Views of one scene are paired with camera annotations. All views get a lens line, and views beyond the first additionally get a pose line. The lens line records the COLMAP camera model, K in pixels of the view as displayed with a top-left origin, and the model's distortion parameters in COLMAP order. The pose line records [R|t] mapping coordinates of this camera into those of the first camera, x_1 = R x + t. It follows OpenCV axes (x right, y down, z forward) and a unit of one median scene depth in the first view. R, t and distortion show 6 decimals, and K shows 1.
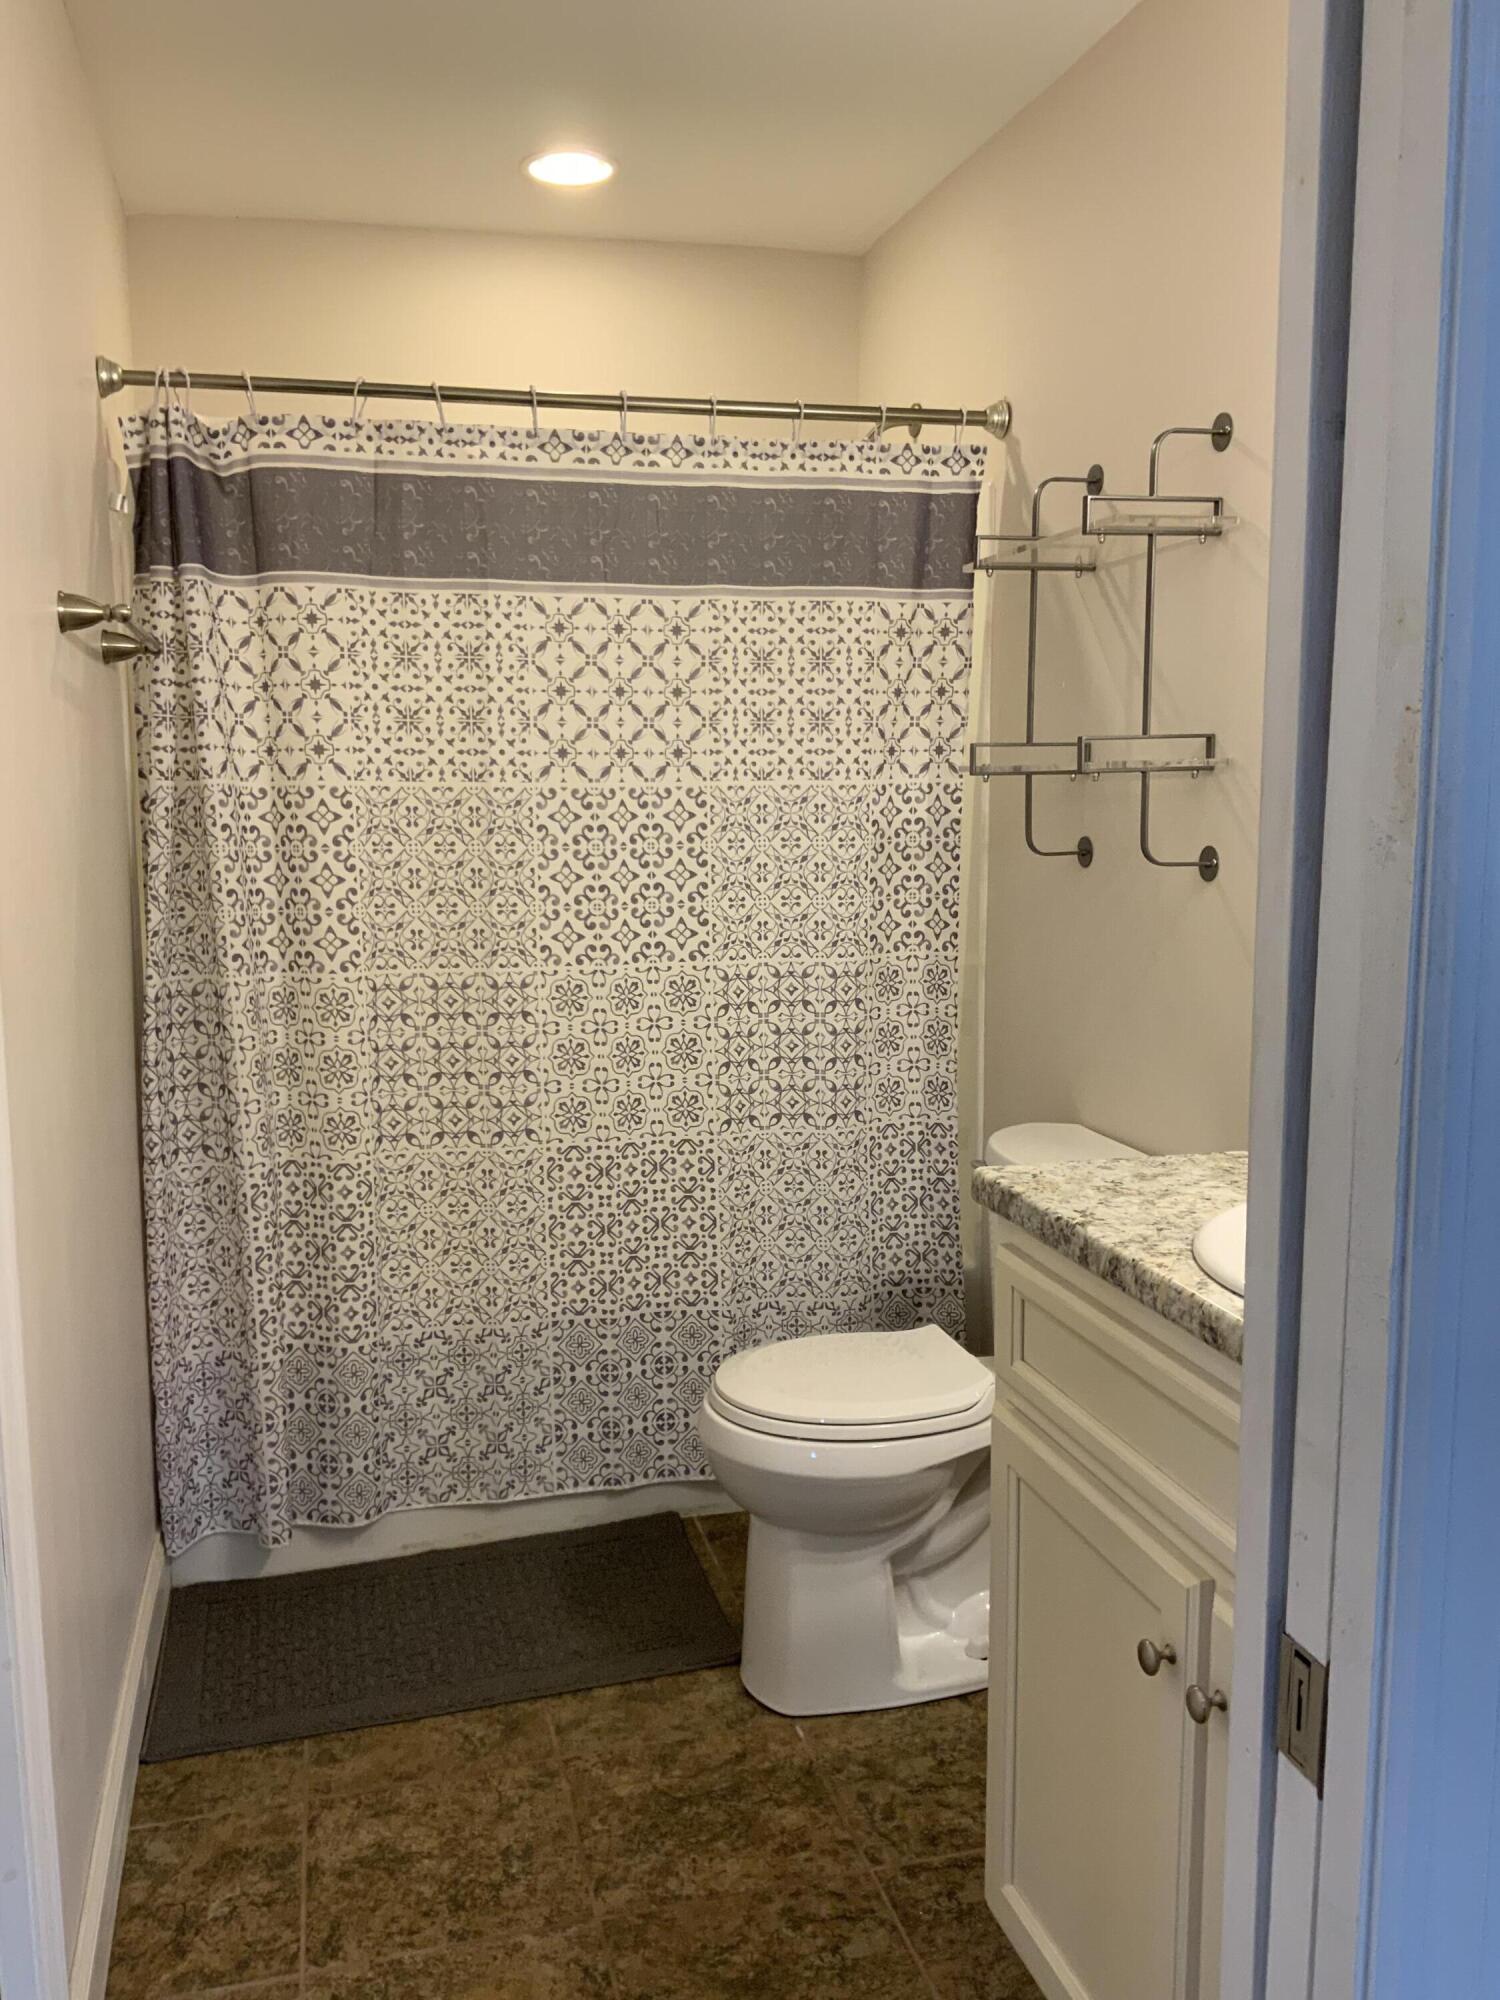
lens RADIAL K [[1682.9, 0, 749.9], [0, 1682.9, 1003.1], [0, 0, 1]] dist [0.068262, -0.053142]
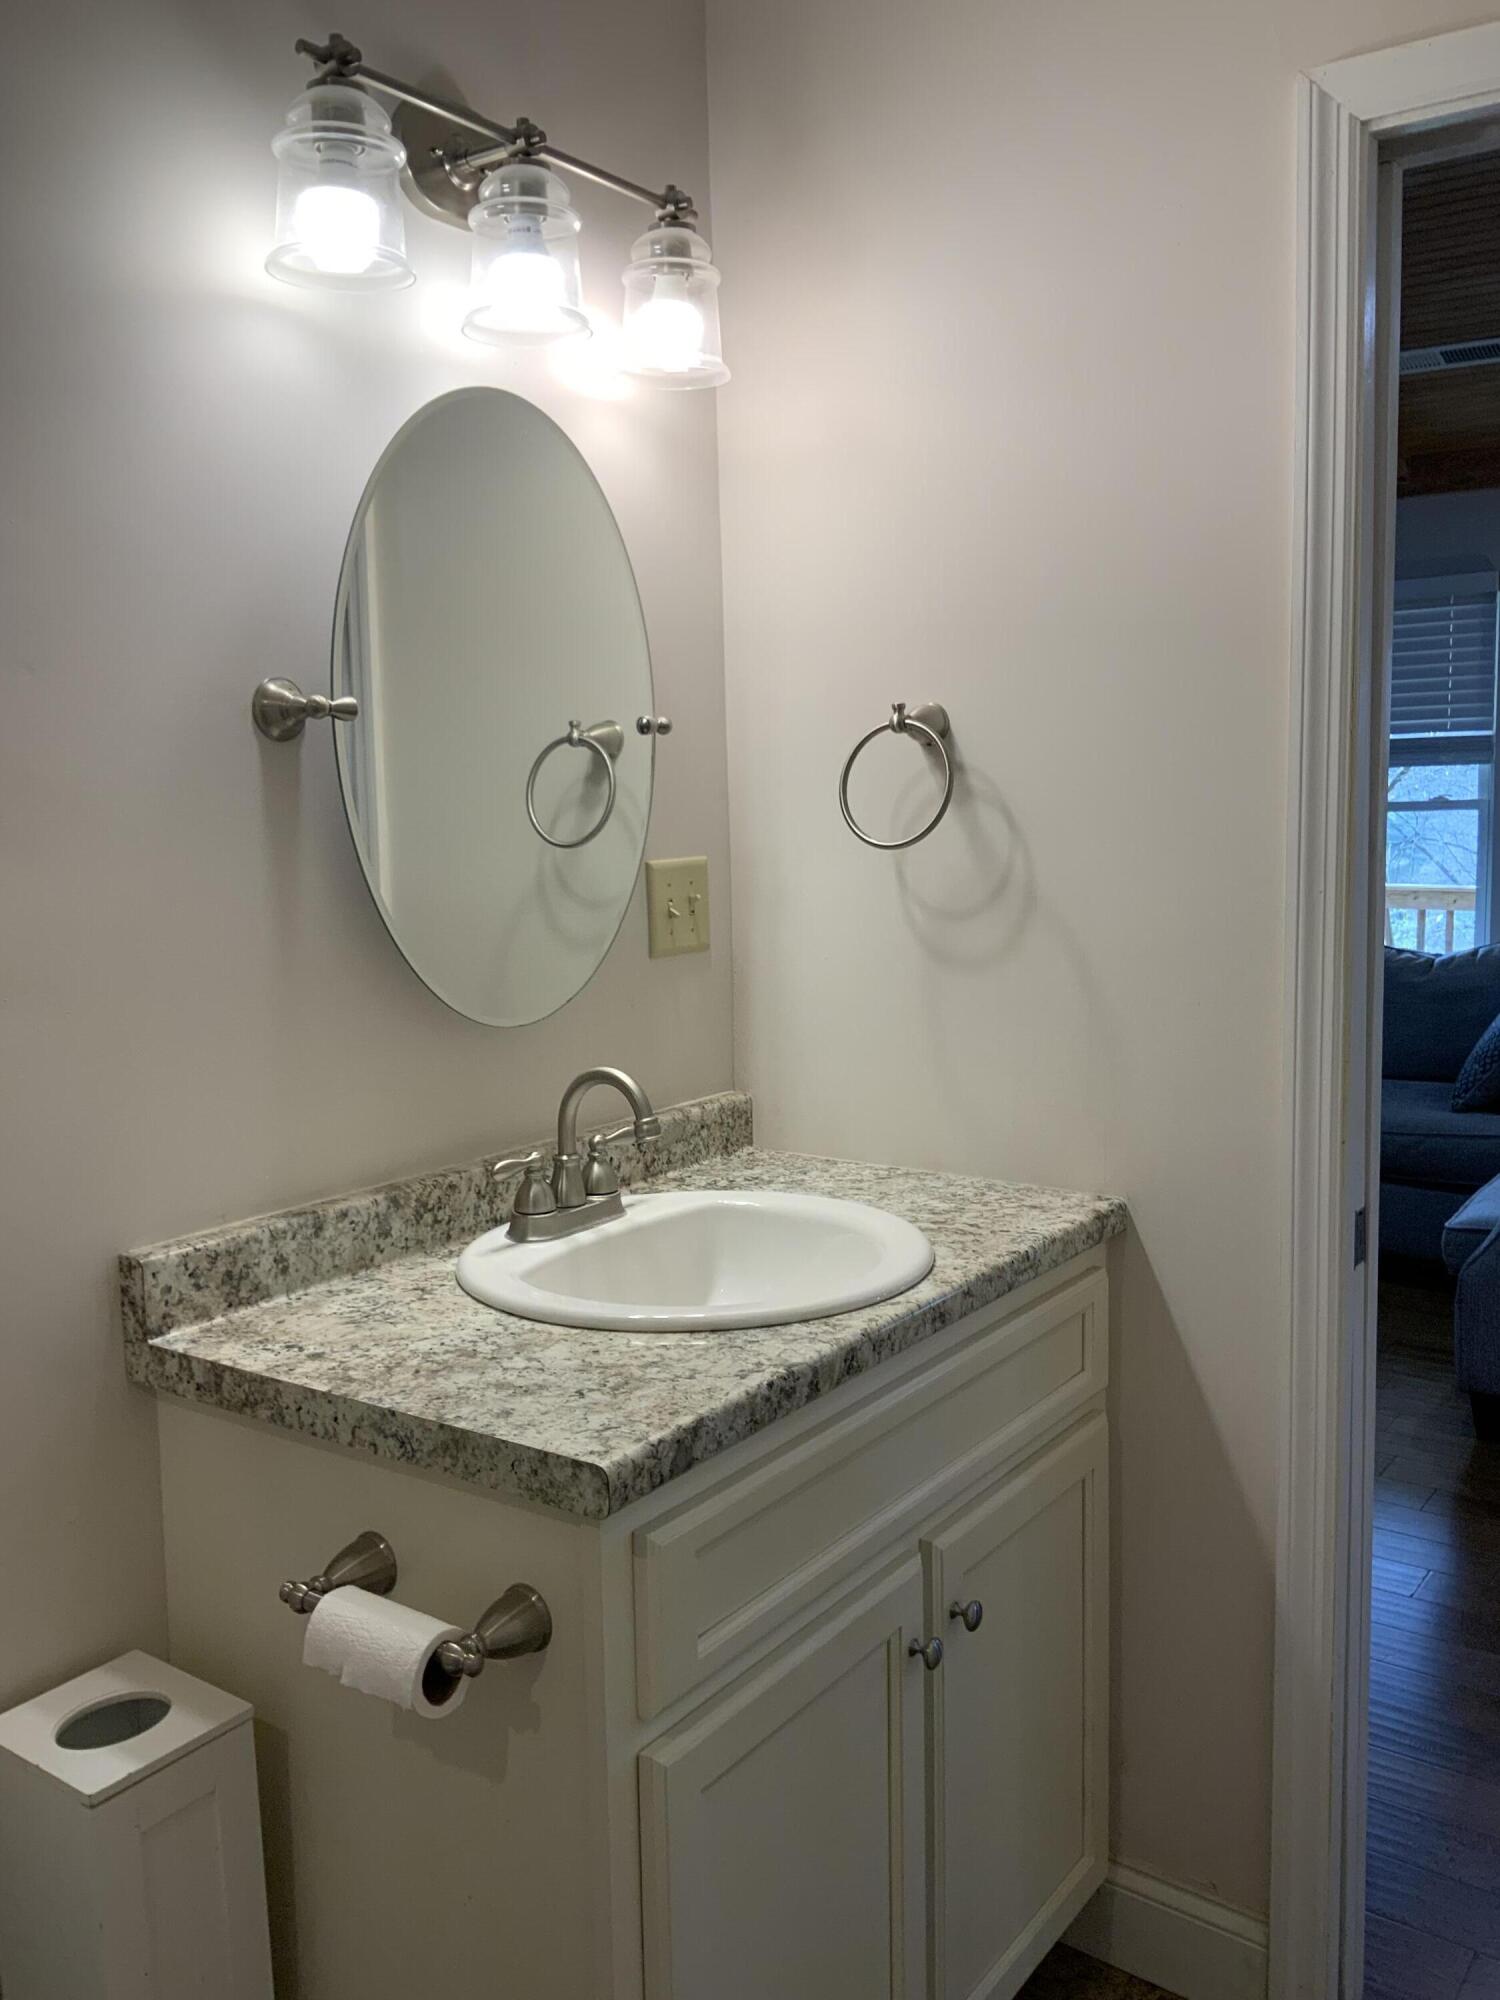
lens RADIAL K [[1682.9, 0, 745.2], [0, 1682.9, 1007.5], [0, 0, 1]] dist [0.068262, -0.053142]
pose [[-0.638793, -0.067474, 0.766414, -0.476683], [0.133477, 0.971323, 0.196765, -0.239522], [-0.757712, 0.227991, -0.611468, 1.614315]]
